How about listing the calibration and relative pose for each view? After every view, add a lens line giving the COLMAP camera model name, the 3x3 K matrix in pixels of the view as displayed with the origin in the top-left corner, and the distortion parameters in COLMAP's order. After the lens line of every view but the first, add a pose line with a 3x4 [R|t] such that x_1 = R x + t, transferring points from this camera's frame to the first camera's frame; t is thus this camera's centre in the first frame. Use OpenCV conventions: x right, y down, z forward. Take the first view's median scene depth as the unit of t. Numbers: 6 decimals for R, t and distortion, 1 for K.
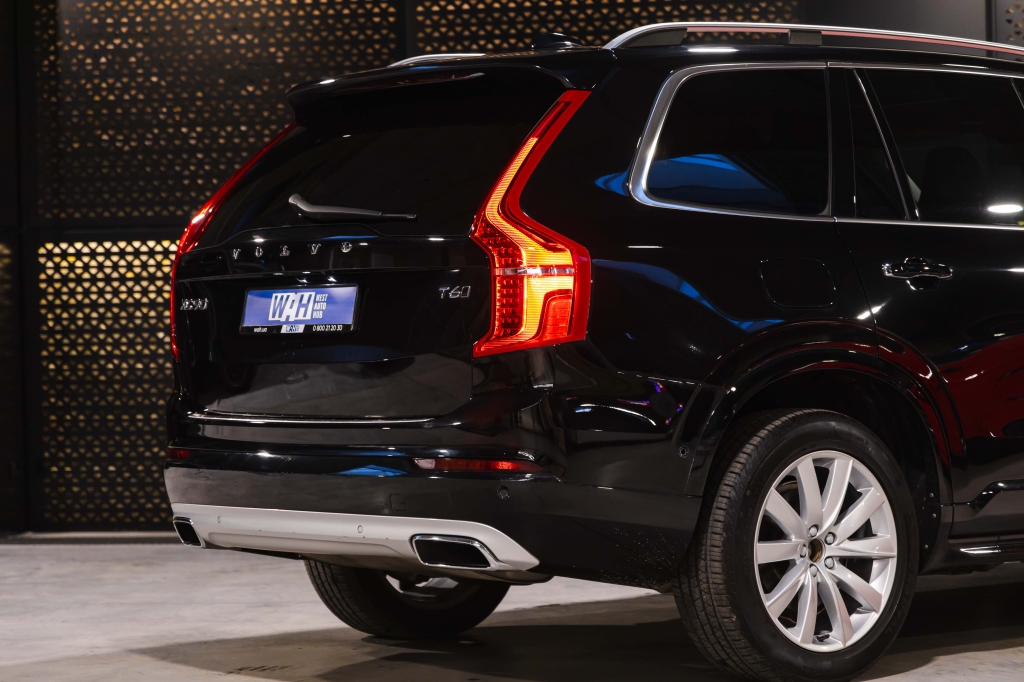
lens RADIAL K [[2964.1, 0, 512.0], [0, 2964.1, 341.0], [0, 0, 1]] dist [0.089590, 0.484771]
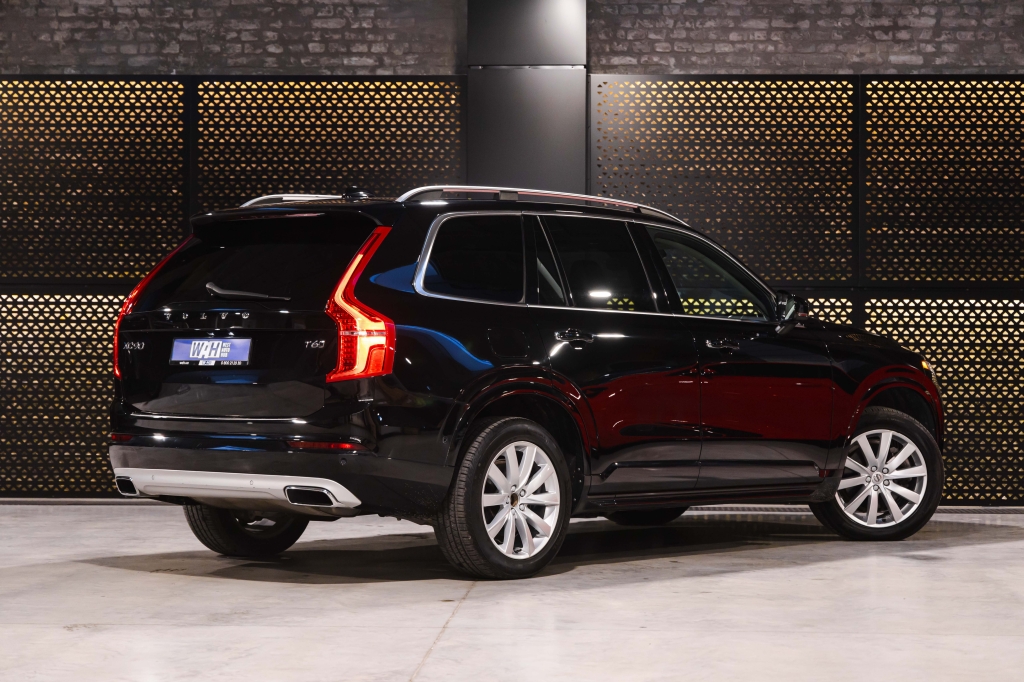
lens RADIAL K [[2426.9, 0, 512.0], [0, 2426.9, 341.0], [0, 0, 1]] dist [0.075609, -0.526274]
pose [[0.987642, 0.024203, 0.154847, -0.117045], [-0.022356, 0.999657, -0.013658, -0.001610], [-0.155124, 0.010028, 0.987844, -0.377674]]
